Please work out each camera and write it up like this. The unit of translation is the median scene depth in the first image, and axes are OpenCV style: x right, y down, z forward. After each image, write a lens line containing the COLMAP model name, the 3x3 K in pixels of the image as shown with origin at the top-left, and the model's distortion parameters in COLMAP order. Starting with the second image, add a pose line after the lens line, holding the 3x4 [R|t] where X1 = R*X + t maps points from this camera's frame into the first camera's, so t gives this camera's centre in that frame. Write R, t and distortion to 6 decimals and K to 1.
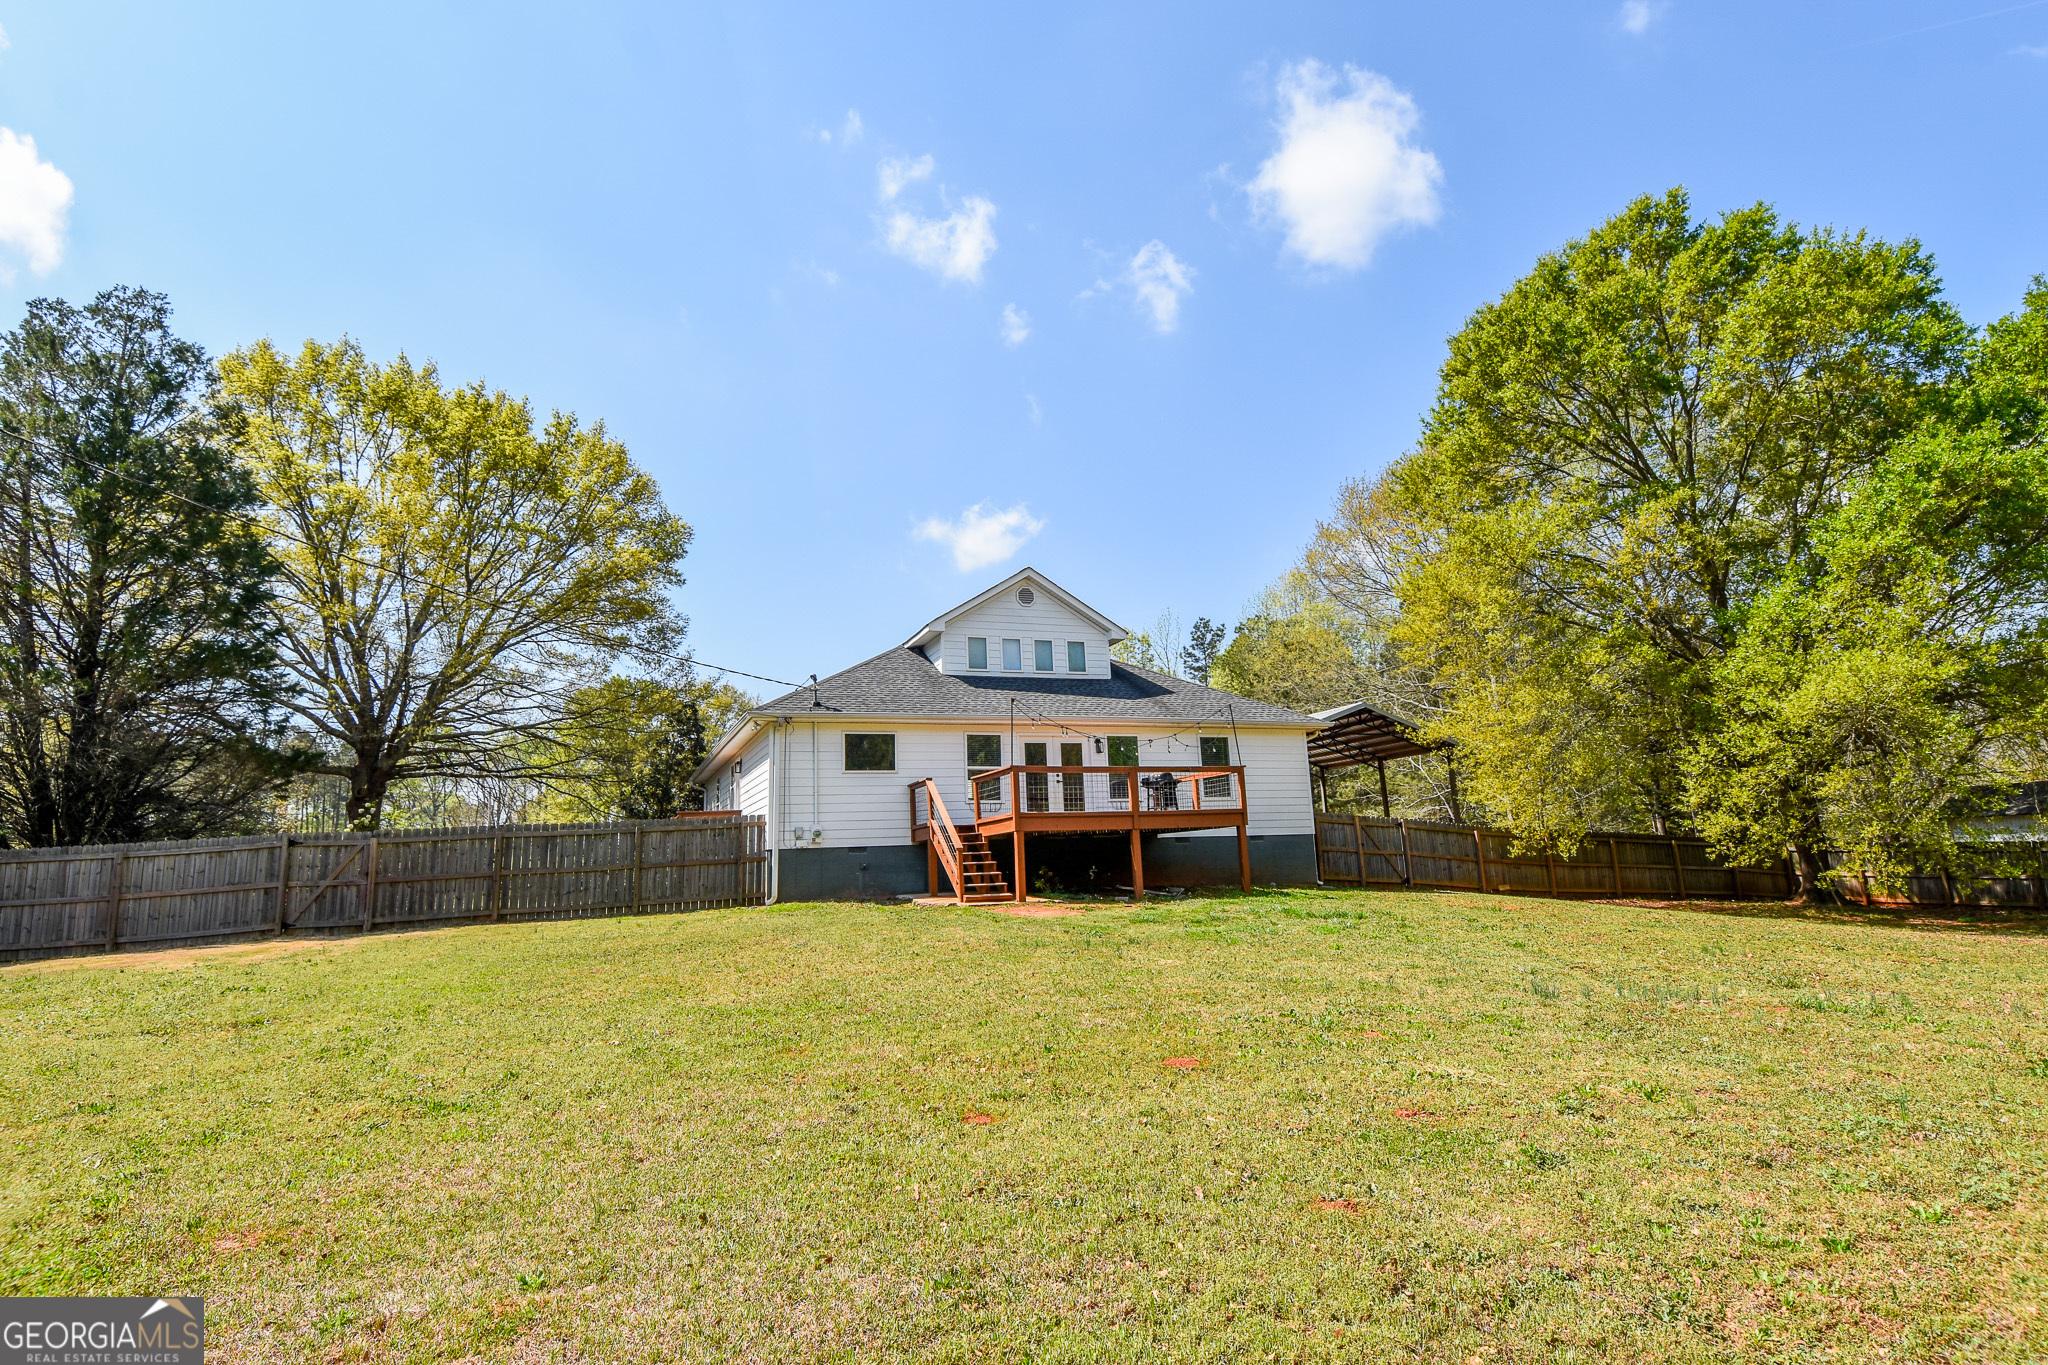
lens RADIAL K [[1062.3, 0, 1036.1], [0, 1062.3, 654.5], [0, 0, 1]] dist [0.049379, -0.053054]
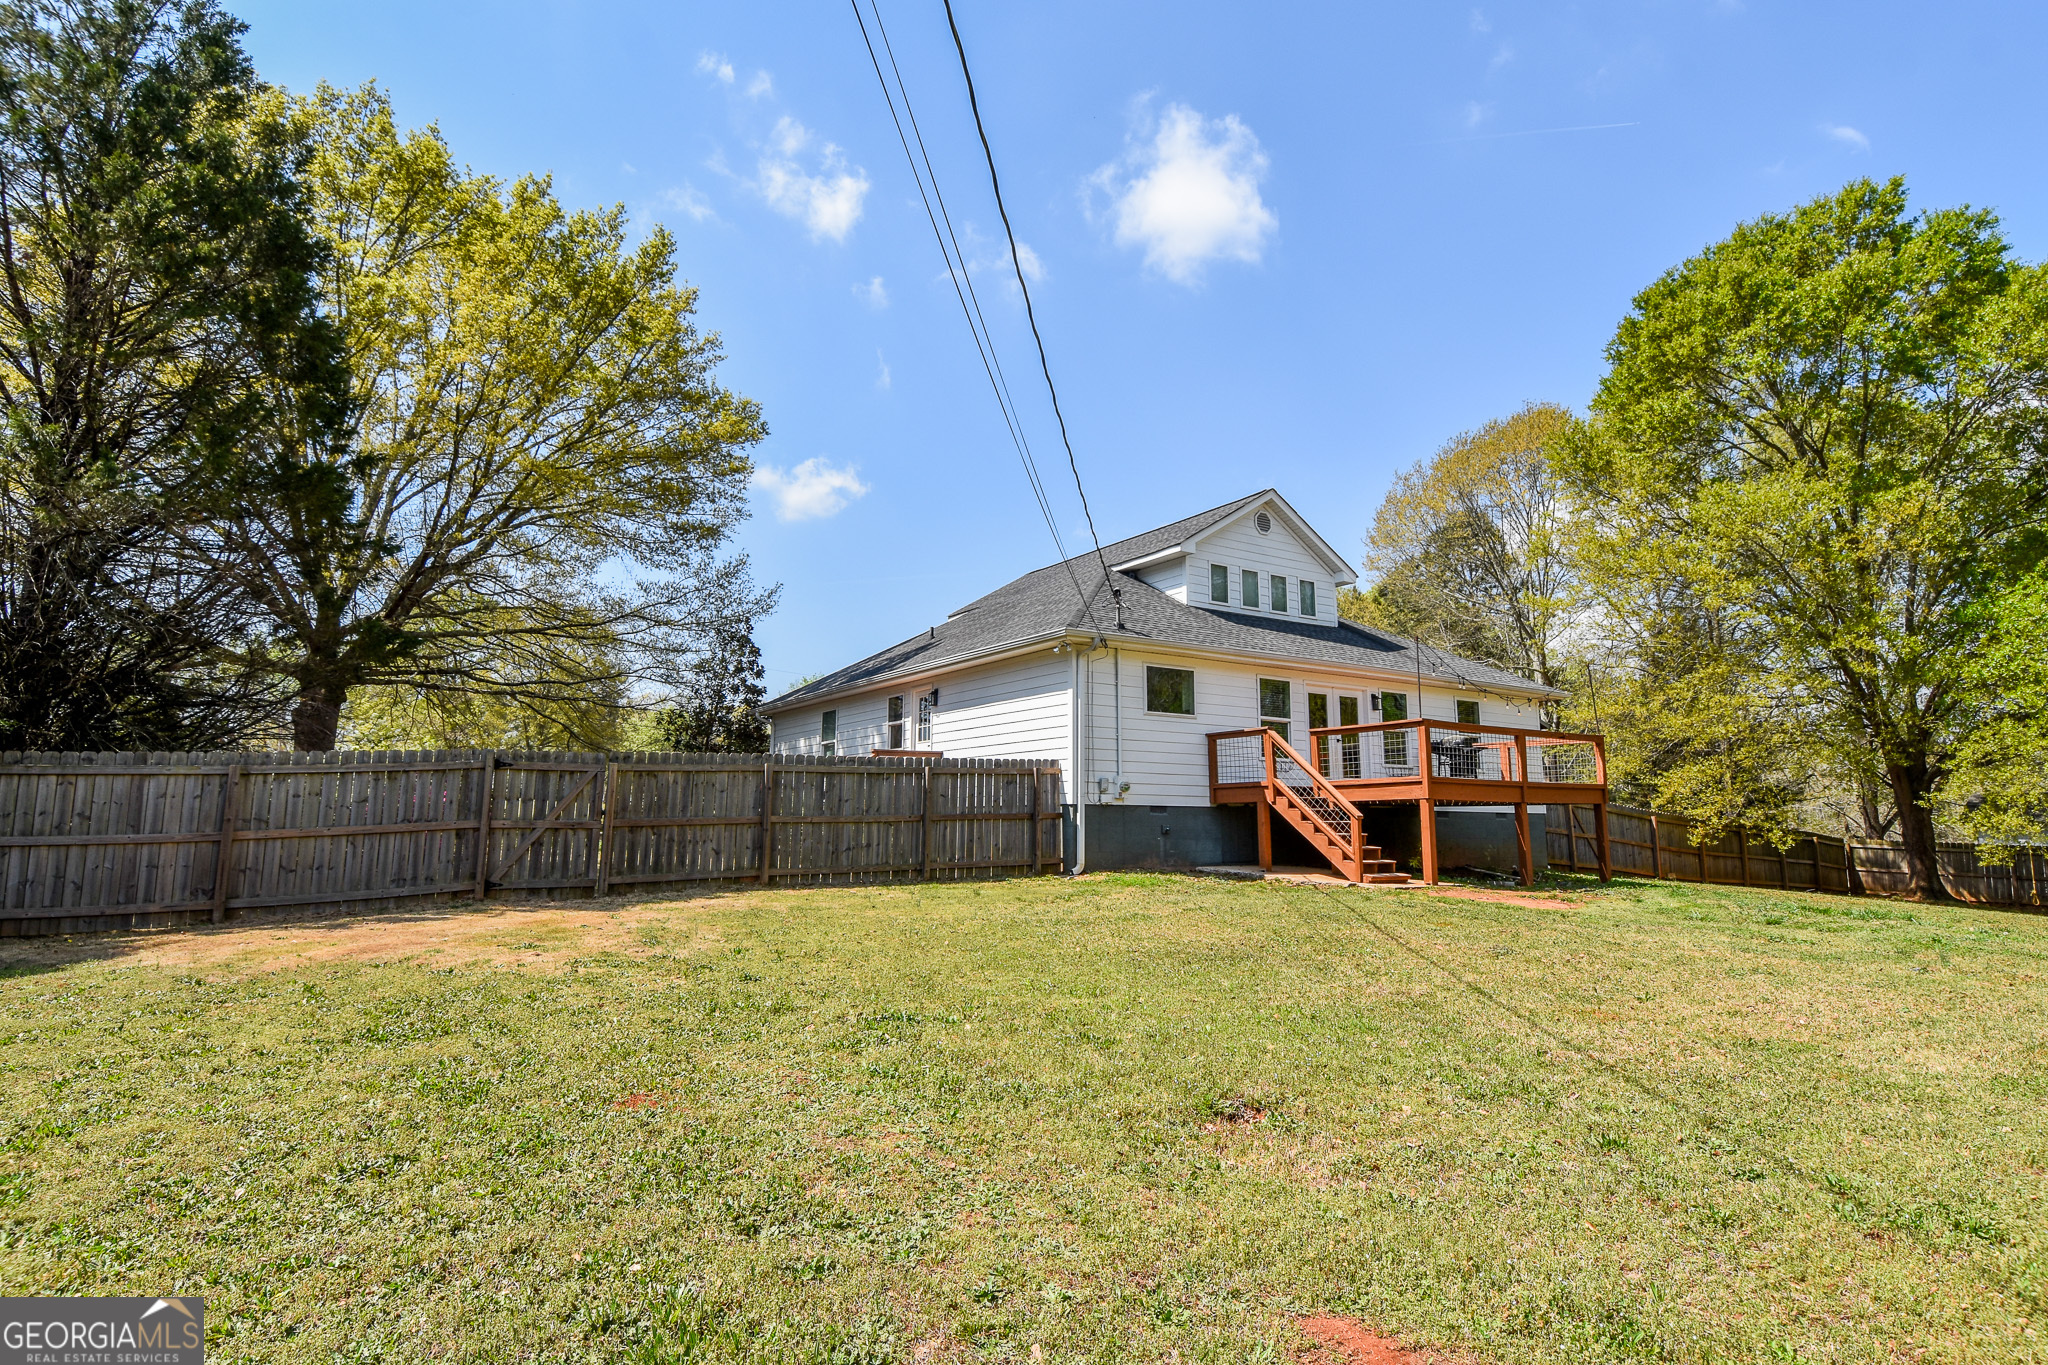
lens RADIAL K [[1063.6, 0, 1027.9], [0, 1063.6, 661.3], [0, 0, 1]] dist [0.050209, -0.057588]
pose [[0.975116, 0.074446, 0.208824, -0.453600], [-0.083246, 0.995960, 0.033663, 0.053627], [-0.205474, -0.050209, 0.977374, 0.242561]]
